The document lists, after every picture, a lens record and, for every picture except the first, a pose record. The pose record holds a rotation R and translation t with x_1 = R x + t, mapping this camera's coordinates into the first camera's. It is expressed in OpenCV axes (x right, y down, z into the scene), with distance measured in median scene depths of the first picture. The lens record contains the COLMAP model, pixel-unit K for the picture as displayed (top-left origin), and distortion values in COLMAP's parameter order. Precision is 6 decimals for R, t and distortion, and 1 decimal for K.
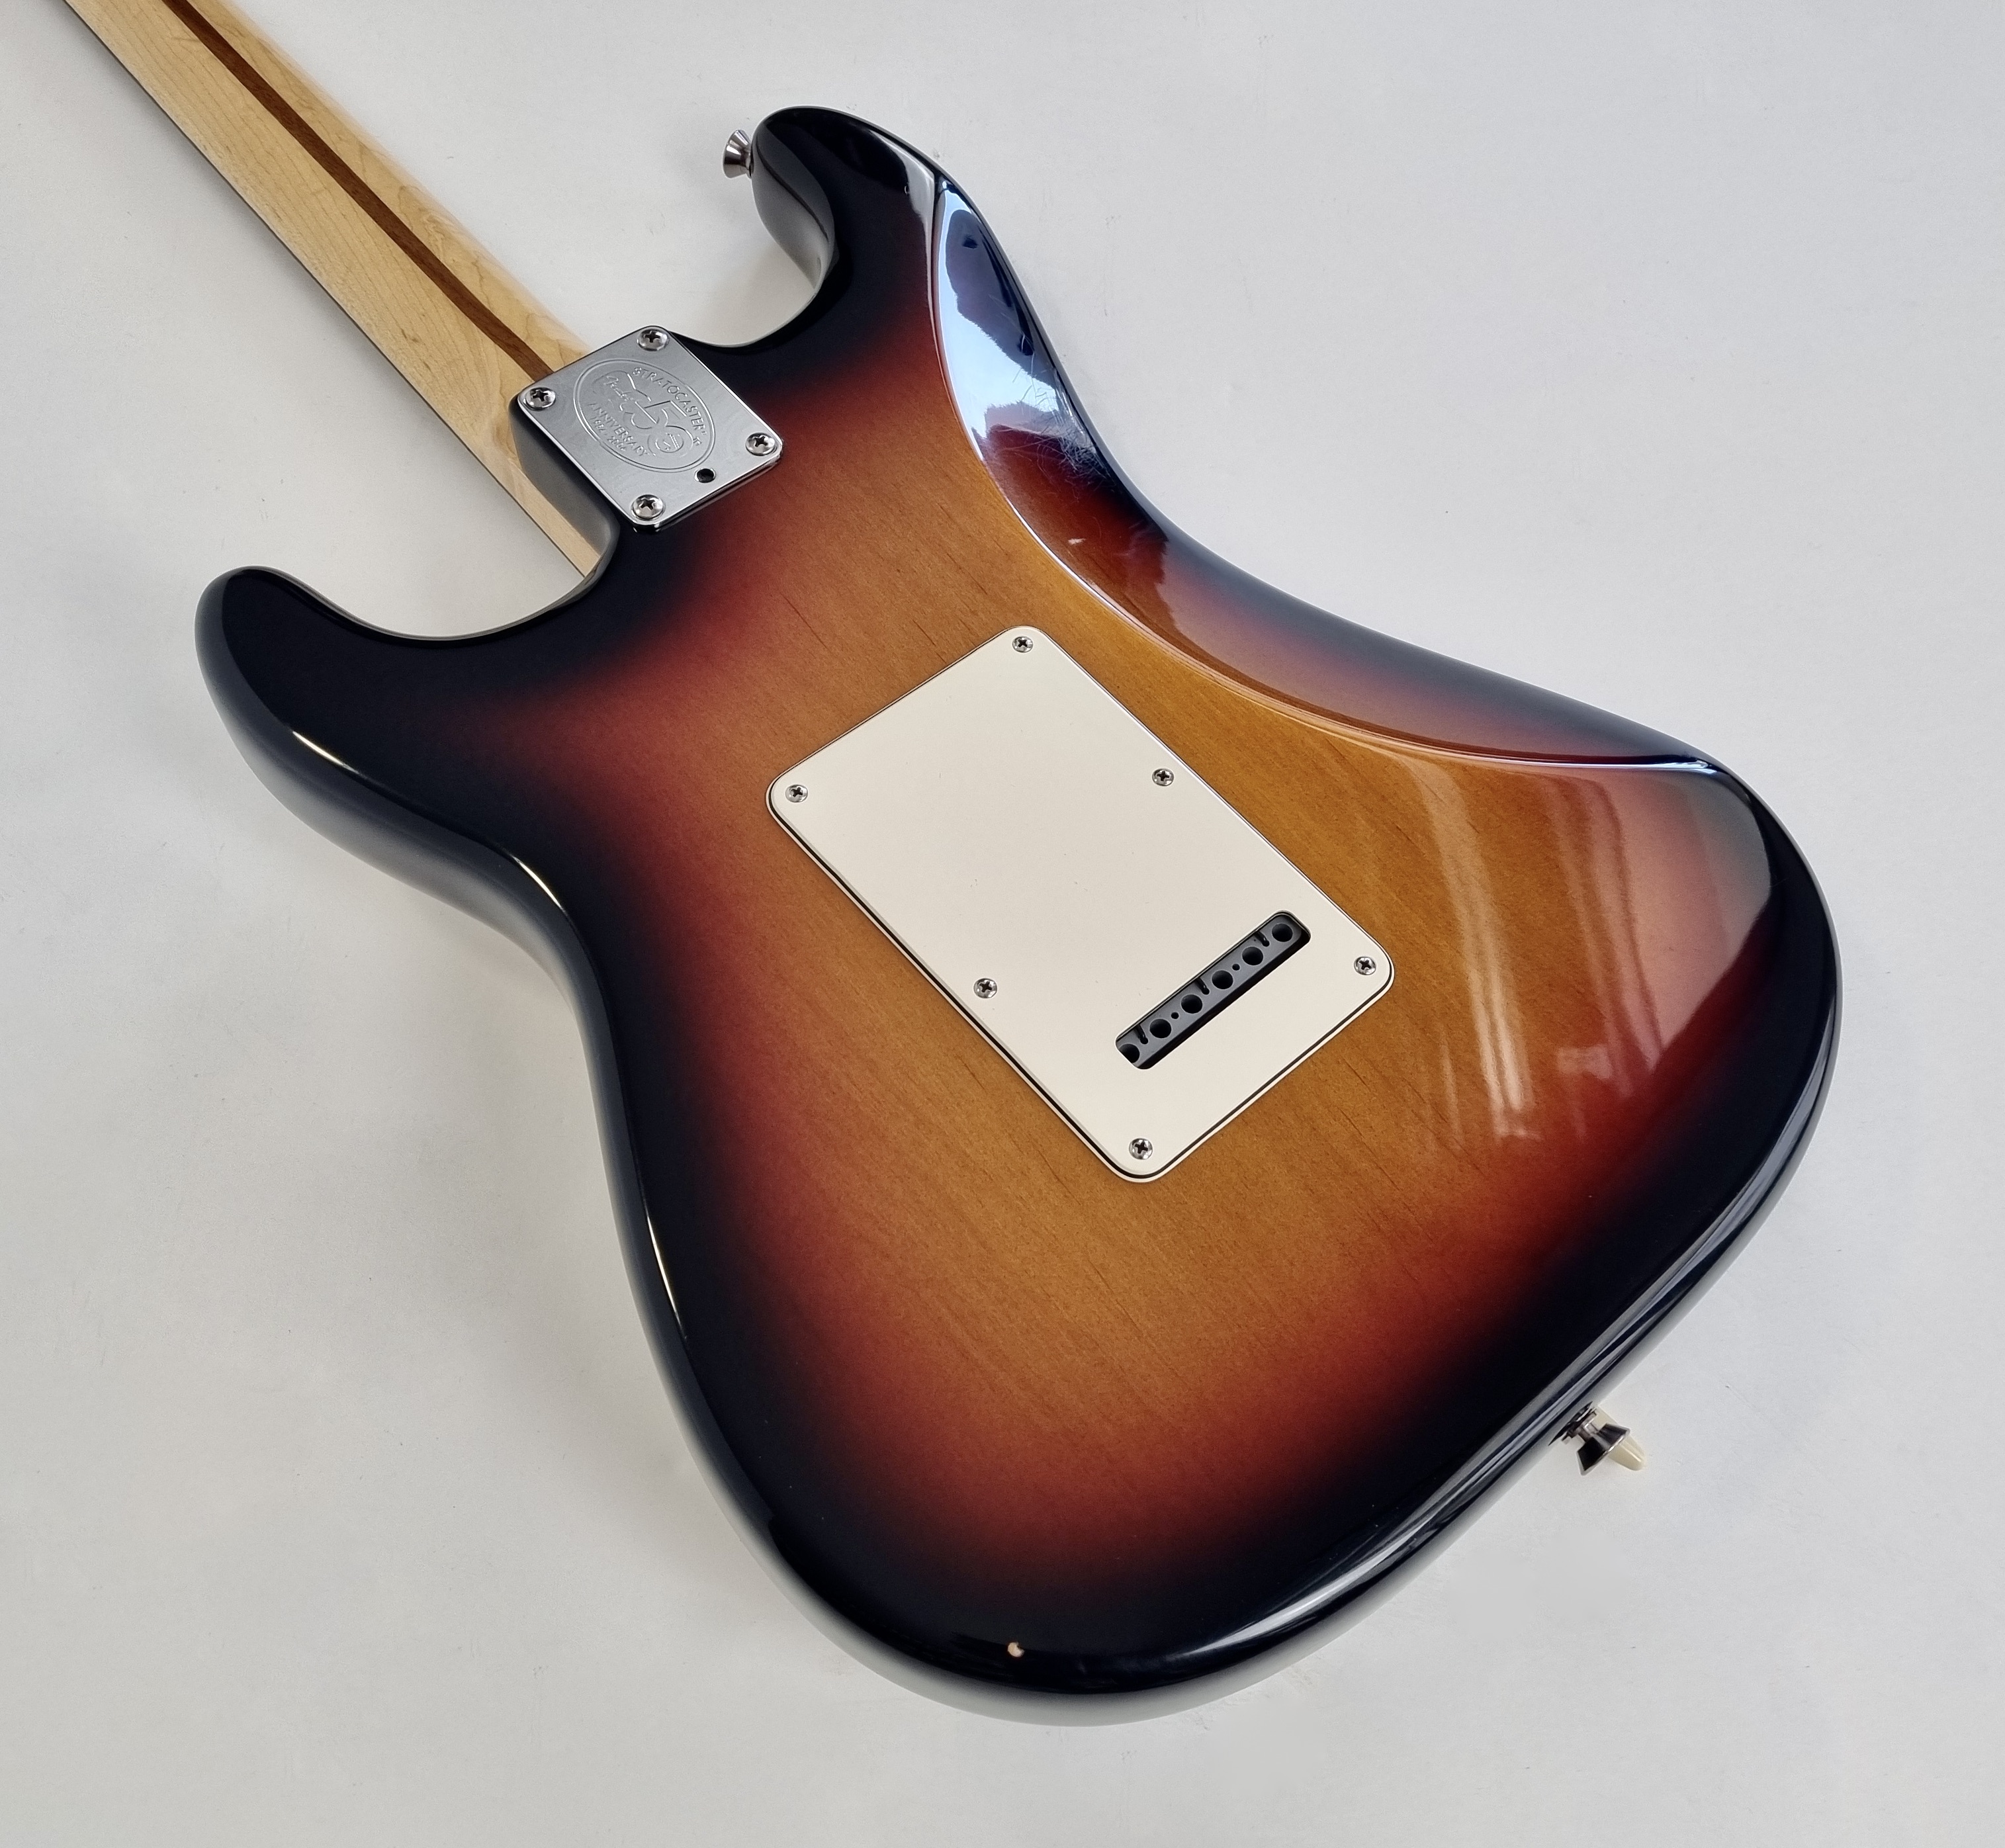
lens RADIAL K [[2000.0, 0, 1067.1], [0, 2000.0, 923.2], [0, 0, 1]] dist [0.049687, -0.005893]
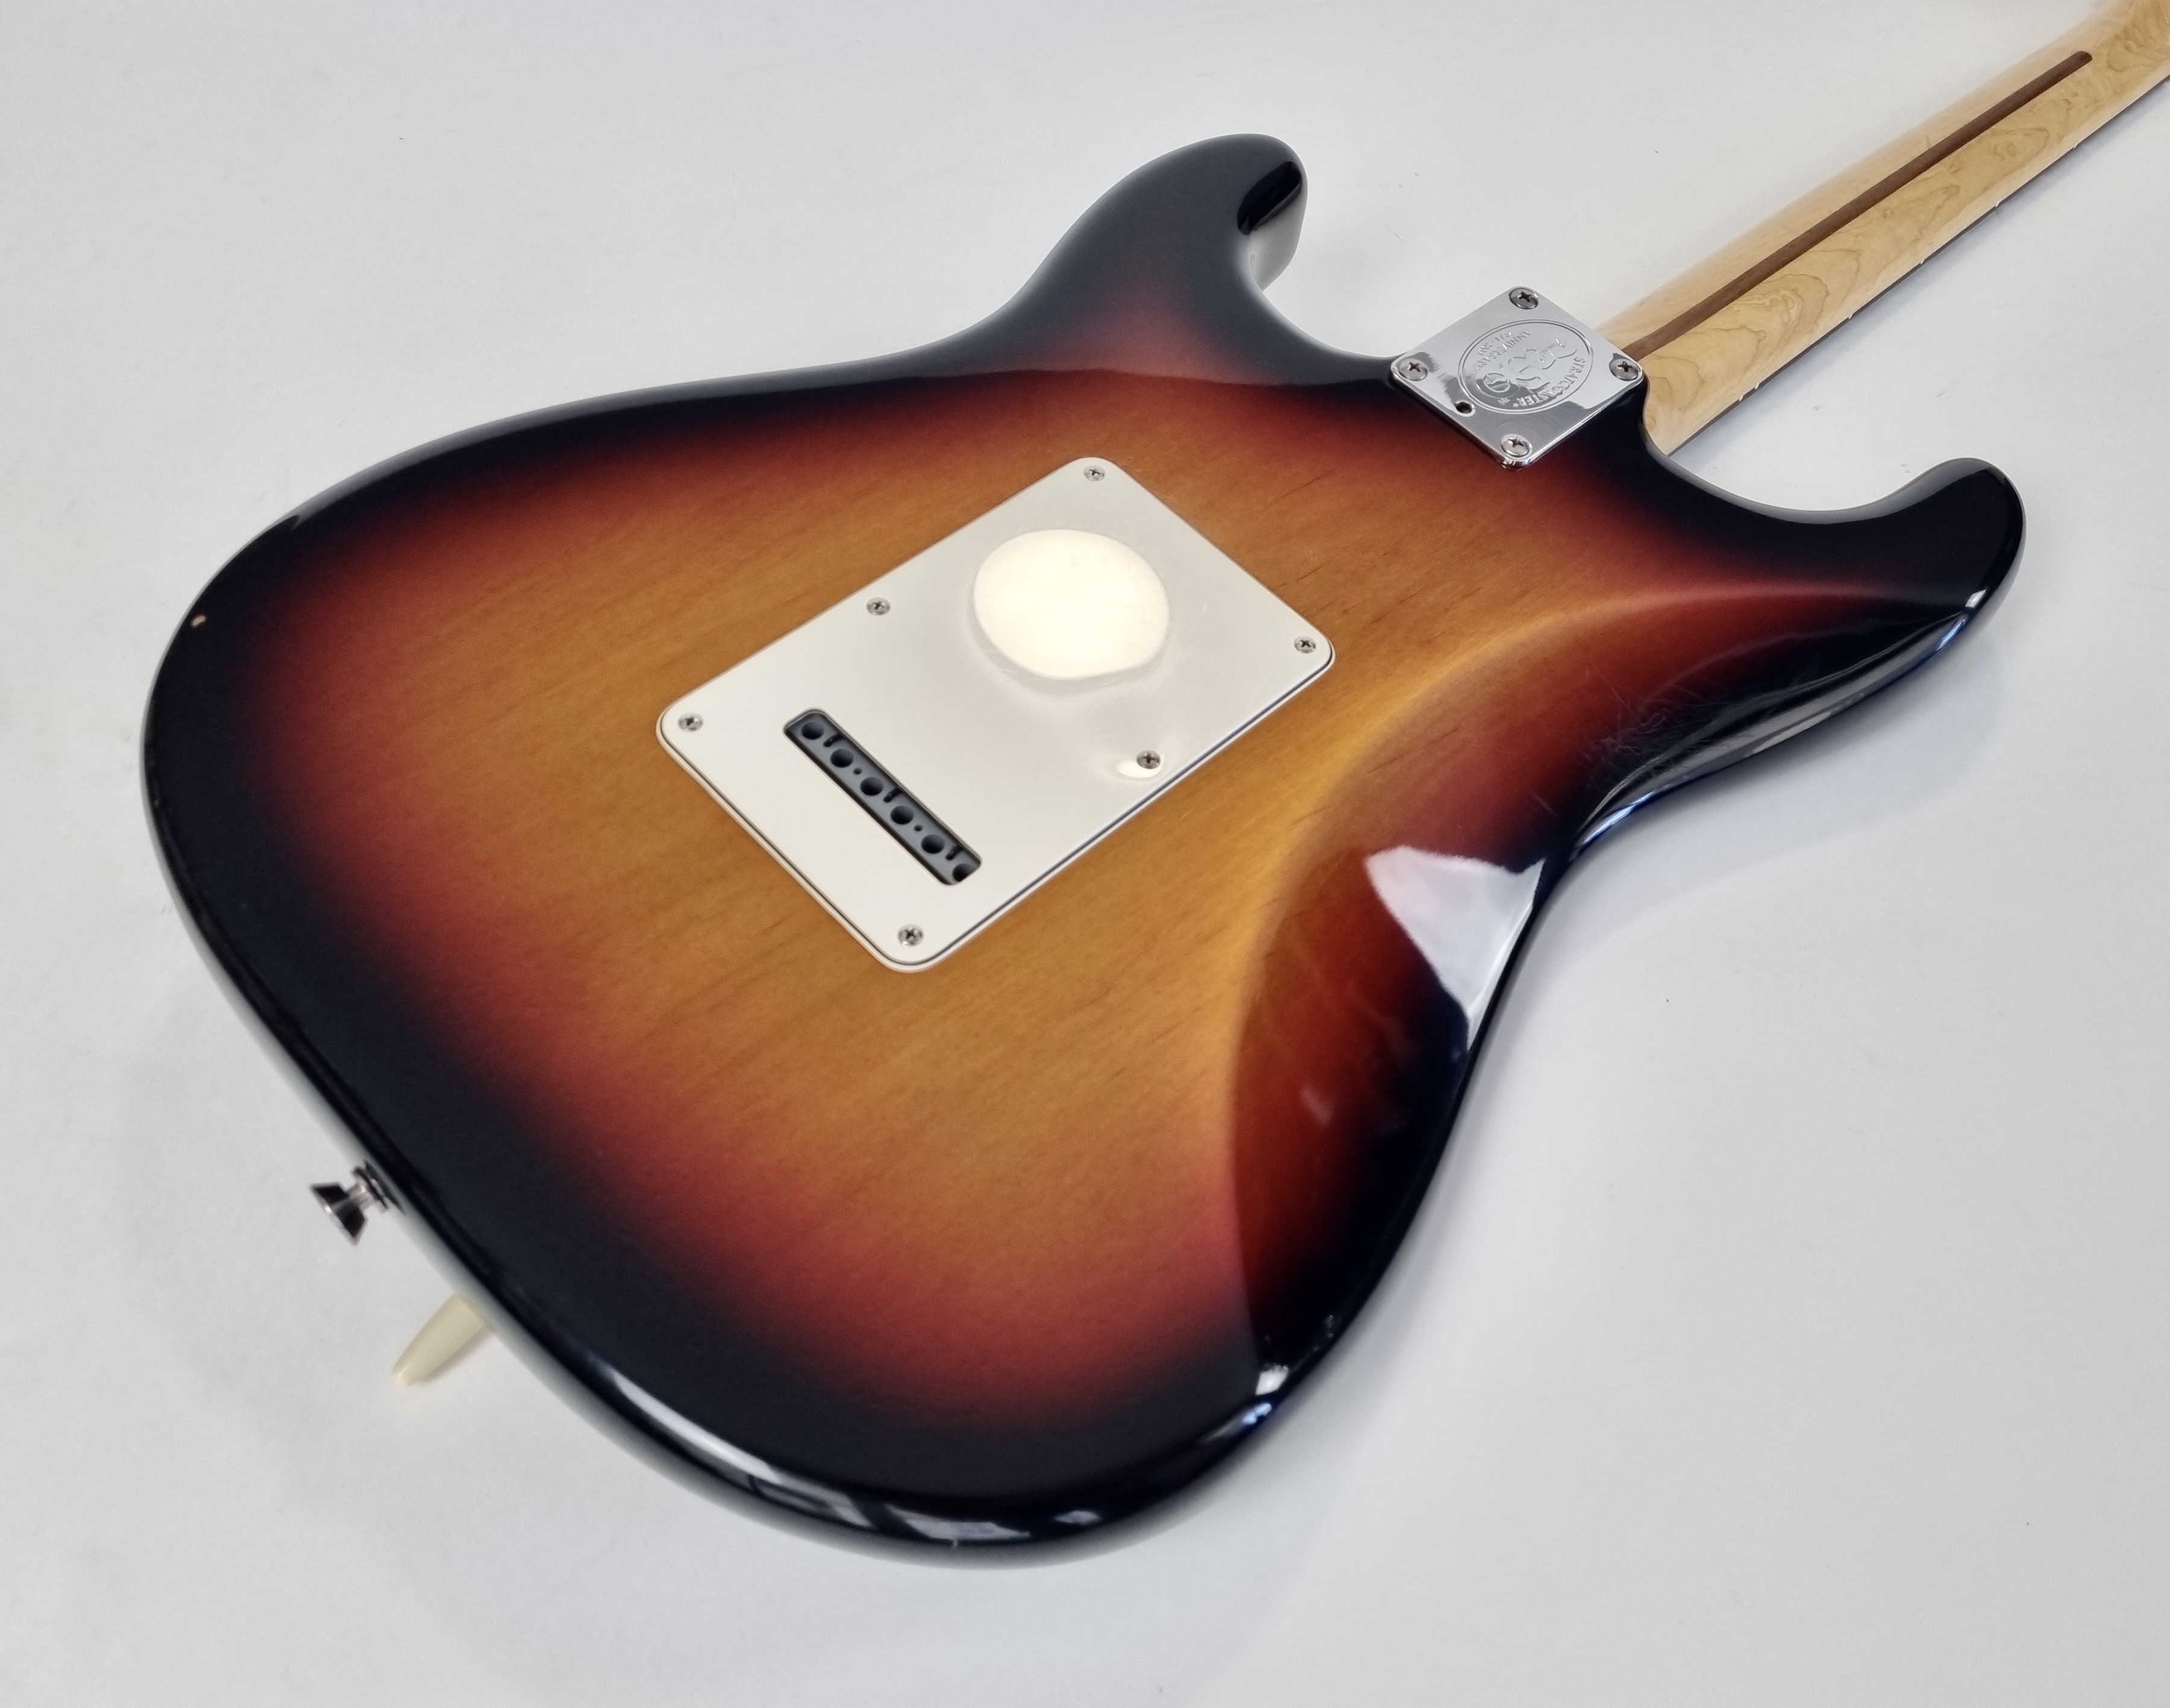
lens RADIAL K [[1867.4, 0, 1228.5], [0, 1867.4, 847.3], [0, 0, 1]] dist [0.045252, -0.011633]
pose [[0.075183, 0.777730, -0.624087, 0.635392], [-0.916394, 0.300645, 0.264263, -0.331263], [0.393154, 0.552041, 0.735310, 0.432055]]
